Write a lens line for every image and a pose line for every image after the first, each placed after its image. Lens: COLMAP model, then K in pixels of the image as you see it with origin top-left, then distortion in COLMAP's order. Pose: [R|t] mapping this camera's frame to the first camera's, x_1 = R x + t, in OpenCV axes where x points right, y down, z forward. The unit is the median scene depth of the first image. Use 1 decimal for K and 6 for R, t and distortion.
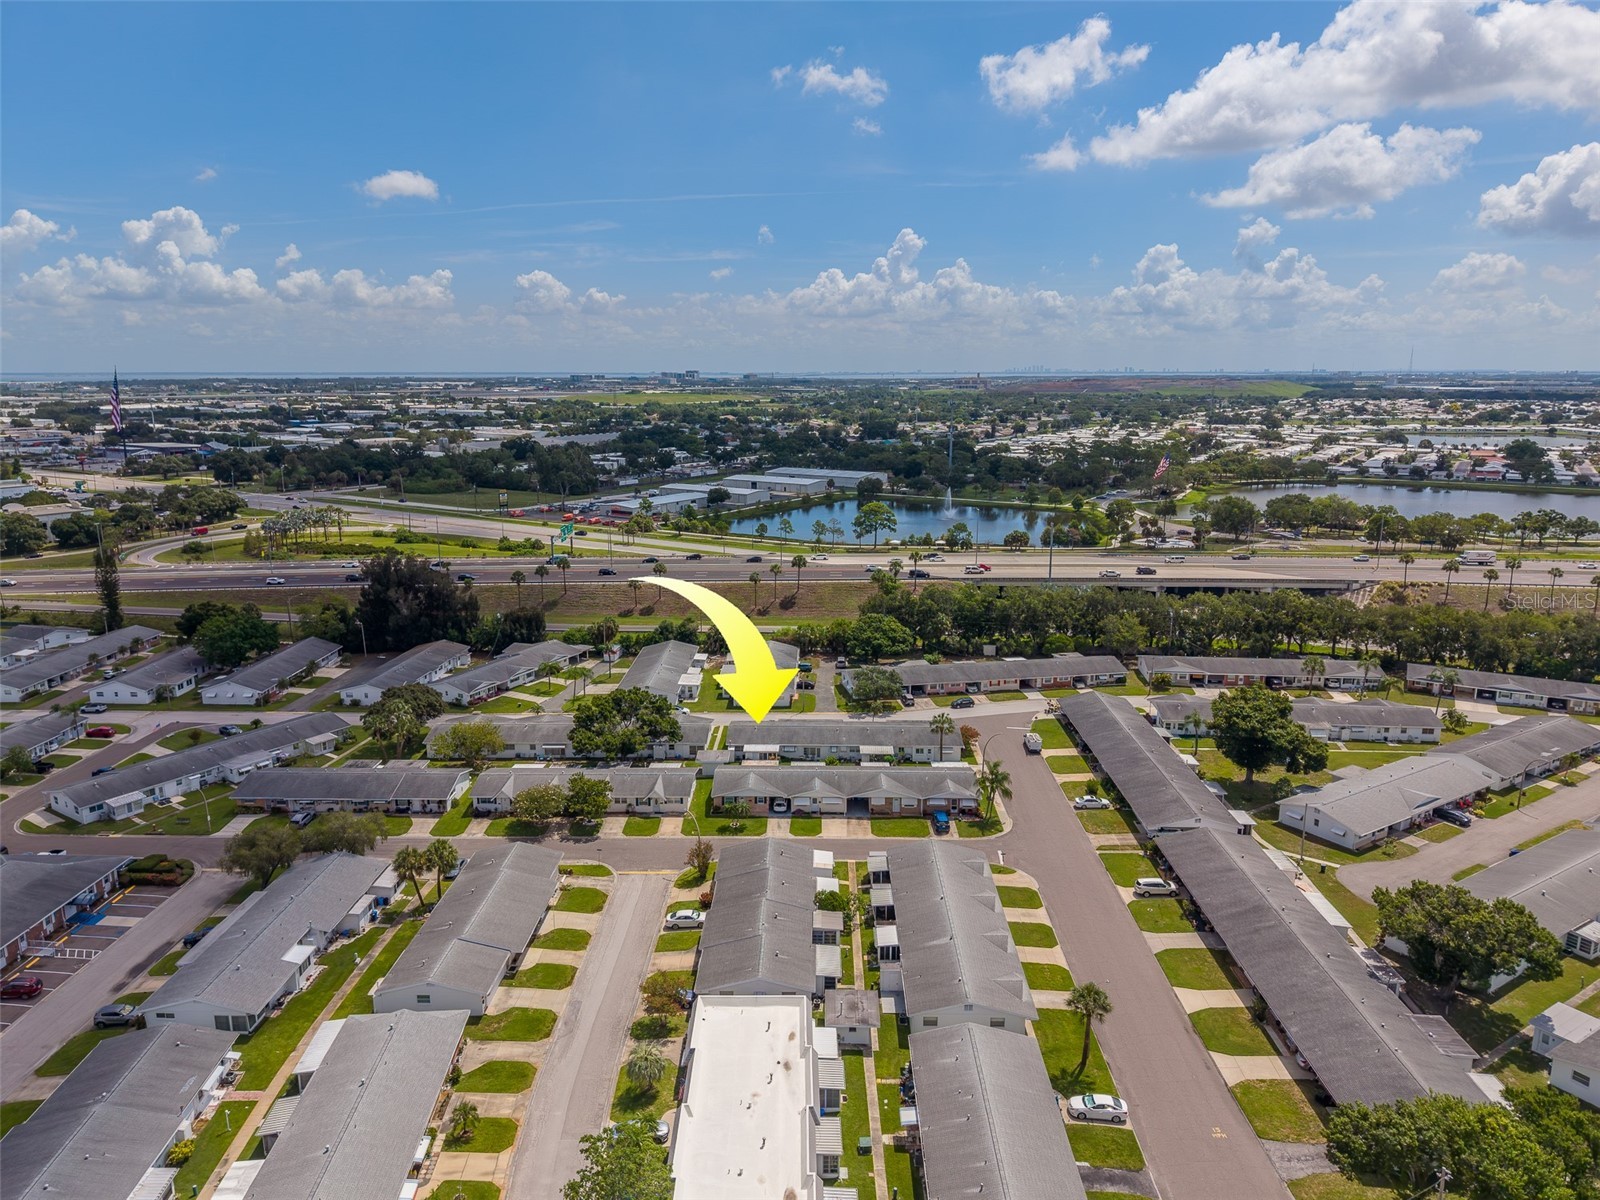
lens RADIAL K [[1050.0, 0, 799.1], [0, 1050.0, 625.4], [0, 0, 1]] dist [0.039994, -0.045978]
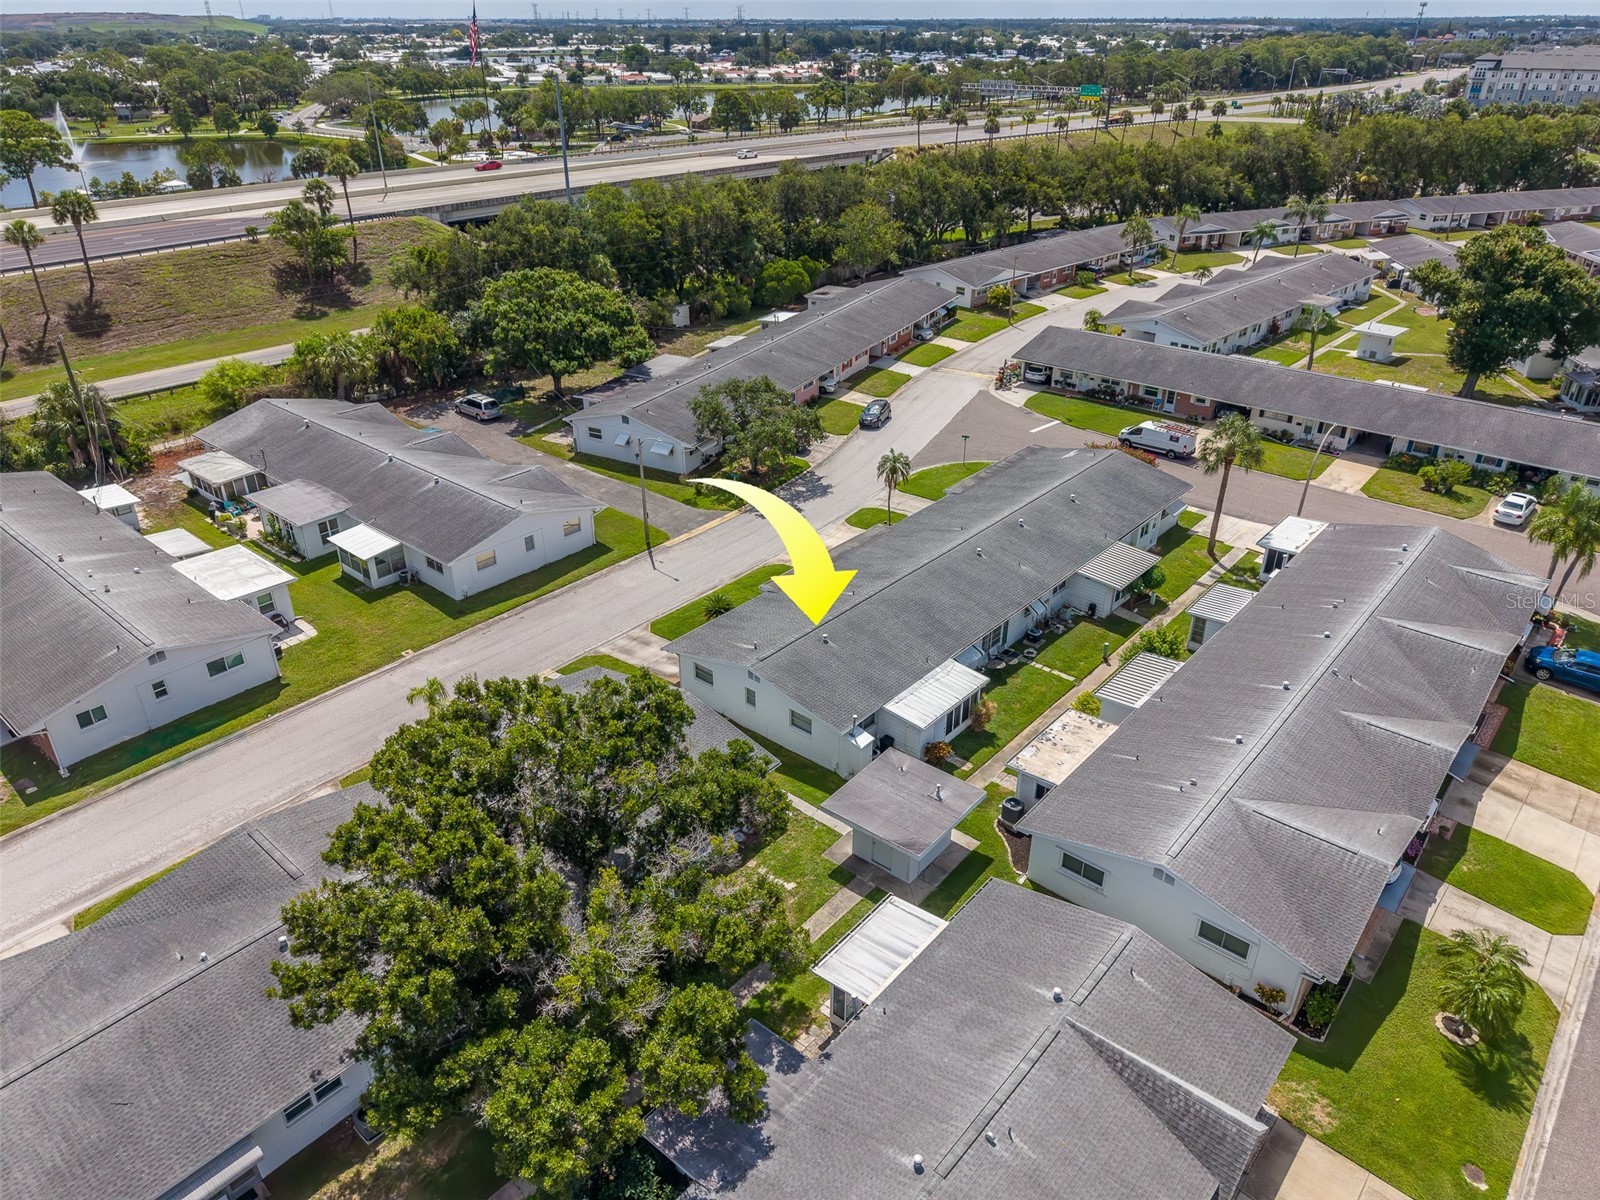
lens RADIAL K [[1070.7, 0, 800.0], [0, 1070.7, 600.0], [0, 0, 1]] dist [0.016494, -0.008486]
pose [[0.633124, -0.365485, 0.682330, -0.202340], [0.177960, 0.926622, 0.331212, -0.011865], [-0.753316, -0.088271, 0.651708, 0.653036]]
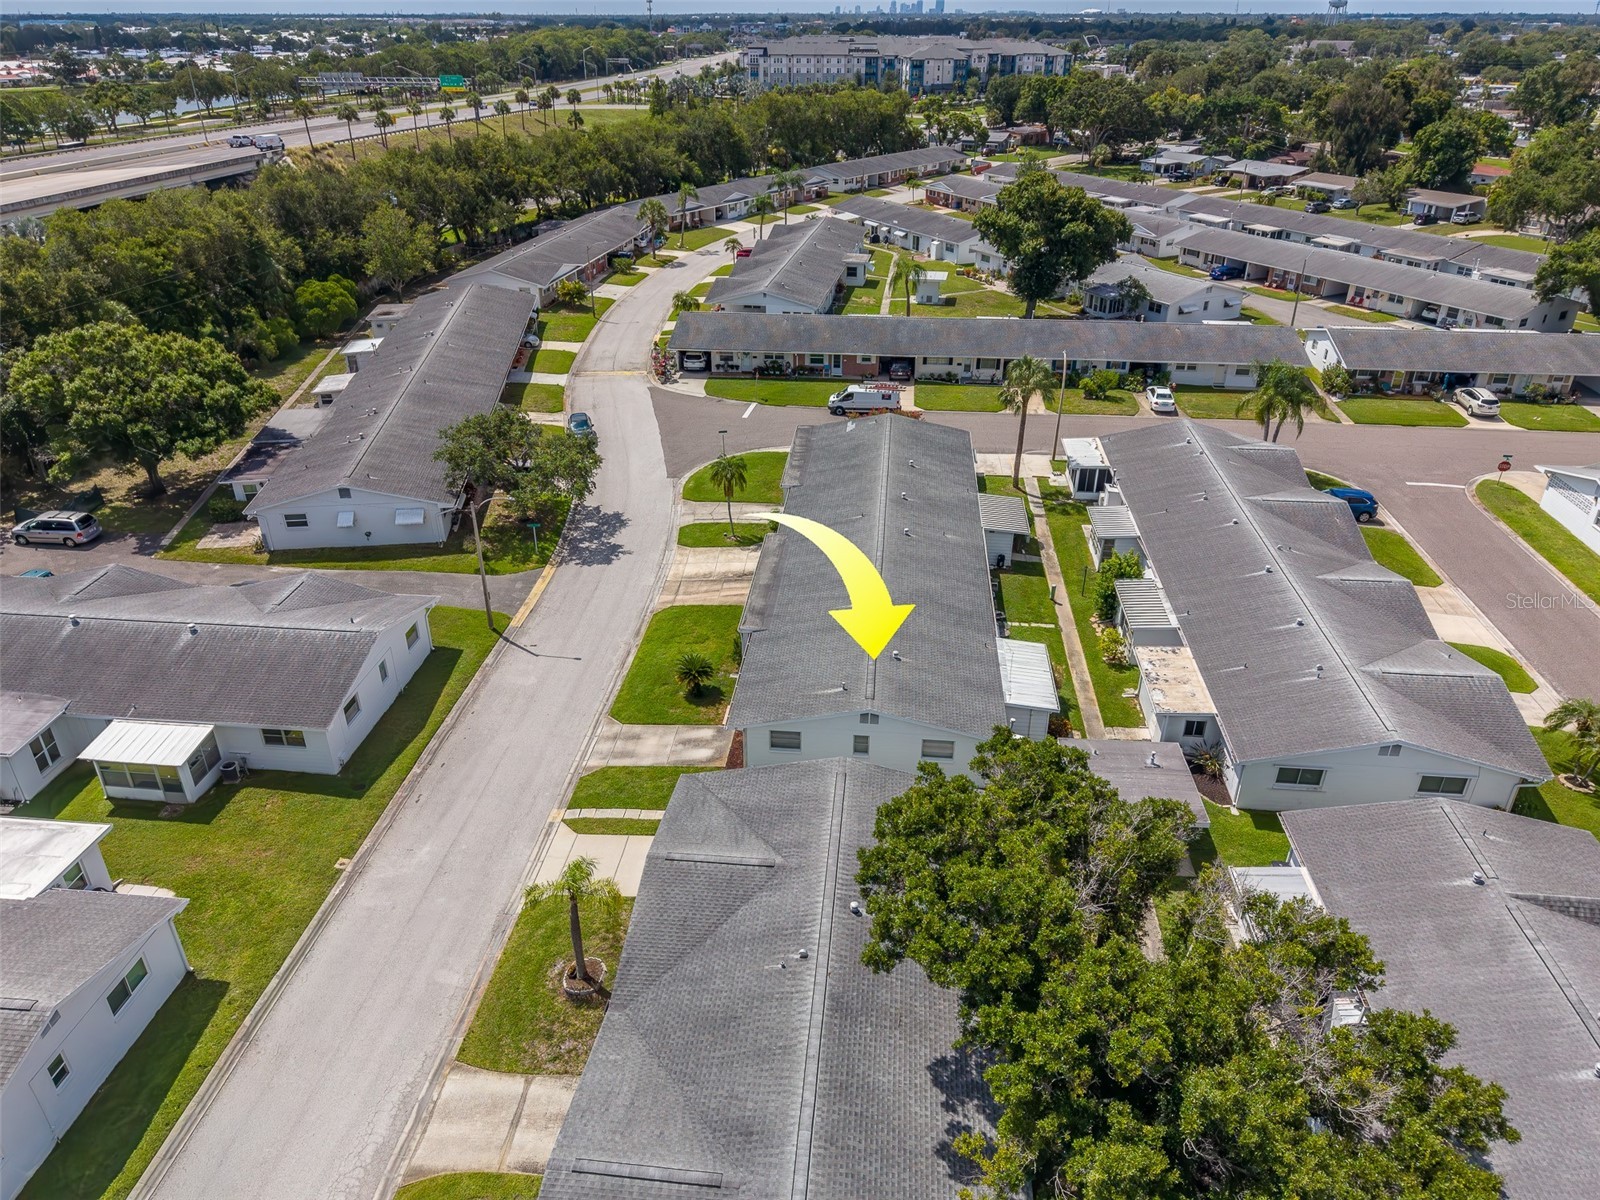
lens RADIAL K [[1077.7, 0, 800.0], [0, 1077.7, 600.0], [0, 0, 1]] dist [0.045920, -0.052534]
pose [[0.070197, -0.469749, 0.880005, -0.227413], [0.229411, 0.866137, 0.444047, -0.035403], [-0.970795, 0.170712, 0.168566, 0.788147]]
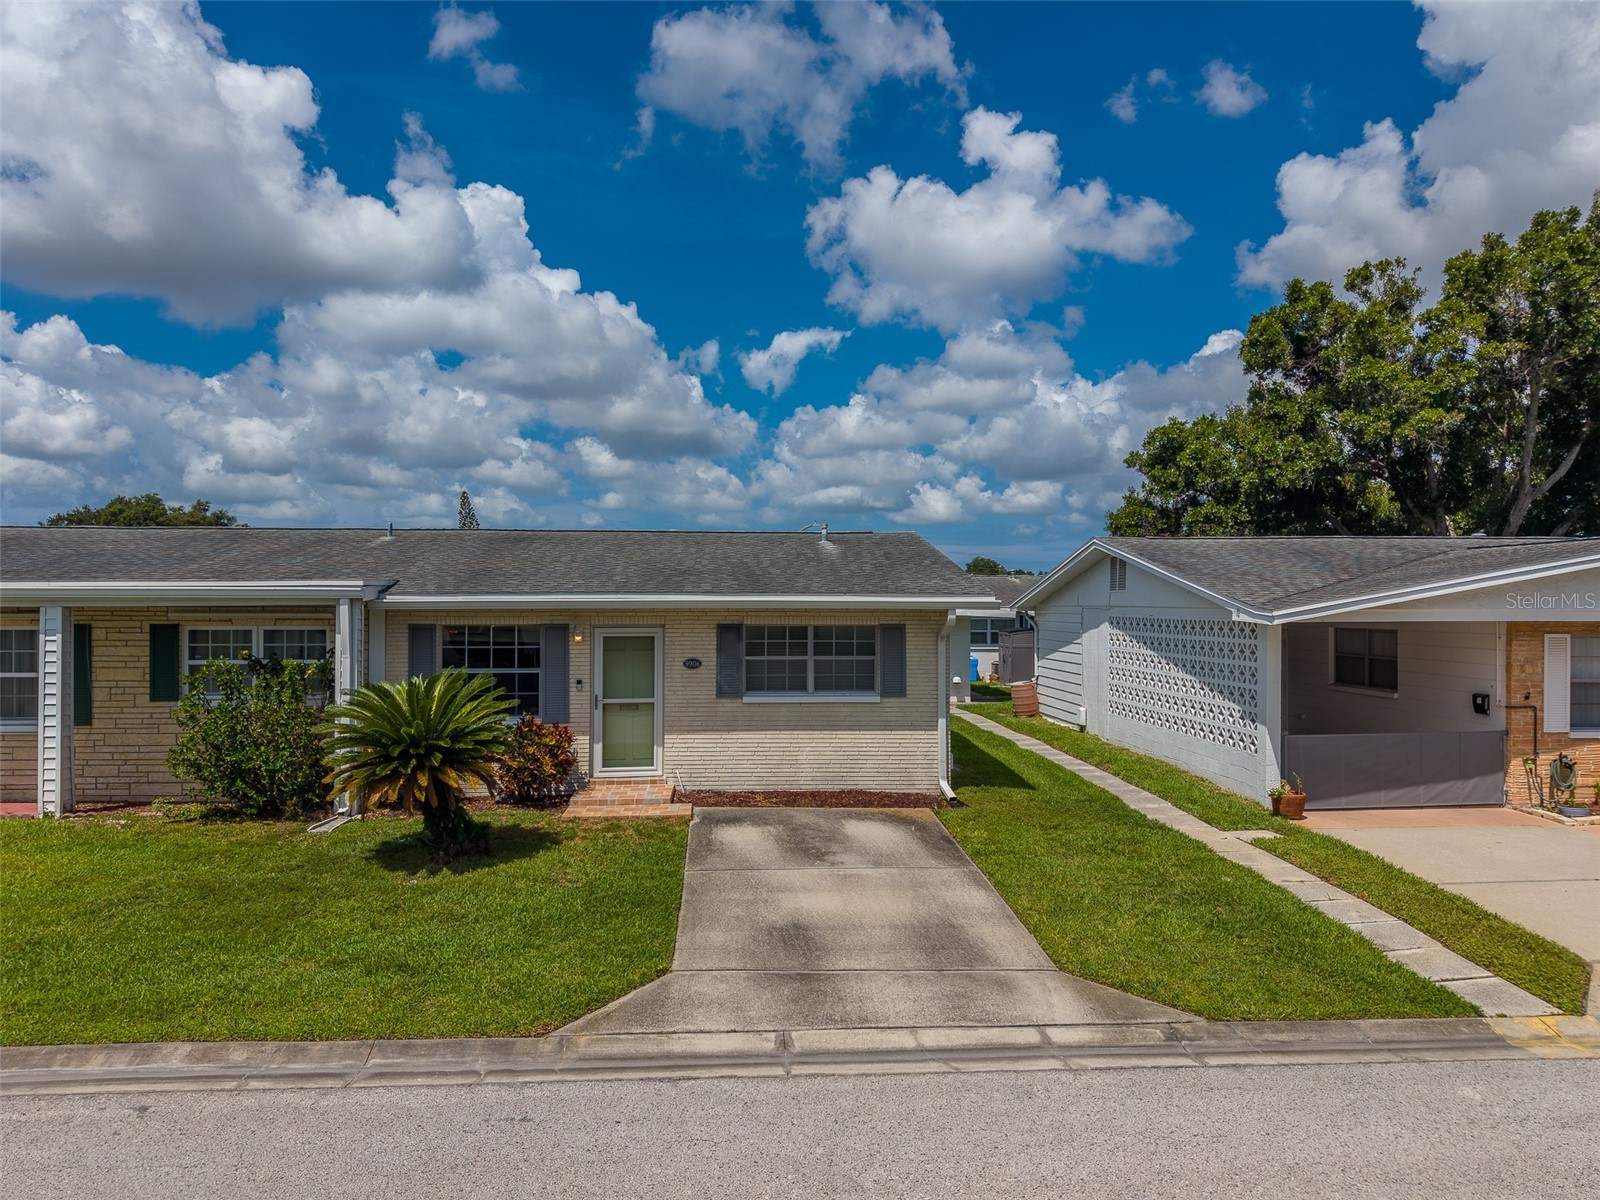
lens RADIAL K [[1077.7, 0, 800.0], [0, 1077.7, 600.0], [0, 0, 1]] dist [0.045920, -0.052534]
pose [[-0.995610, 0.006230, -0.093394, -0.035483], [-0.015902, 0.972020, 0.234361, 0.061591], [0.092241, 0.234817, -0.967653, 0.906342]]
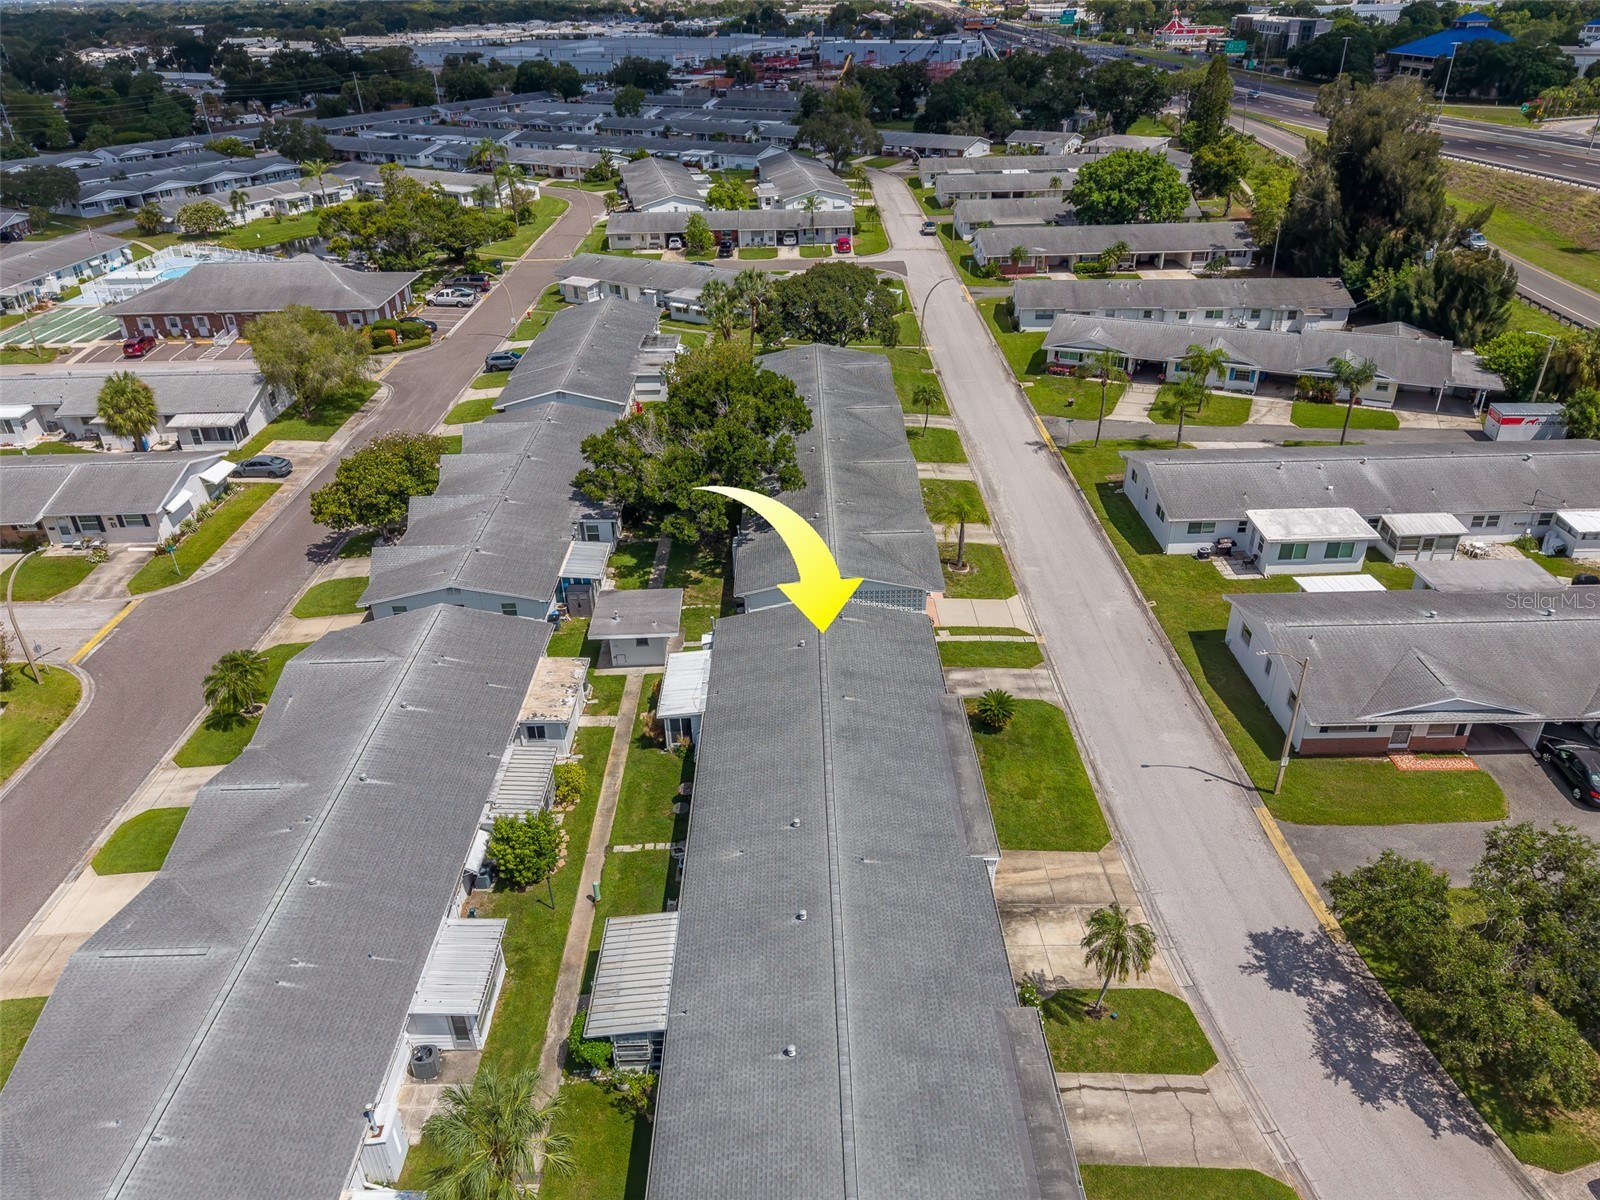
lens RADIAL K [[1099.7, 0, 800.0], [0, 1099.7, 600.0], [0, 0, 1]] dist [0.012592, -0.002598]
pose [[0.035594, 0.491126, -0.870361, 0.187751], [-0.212154, 0.854776, 0.473655, -0.052513], [0.976588, 0.167791, 0.134619, 0.771416]]
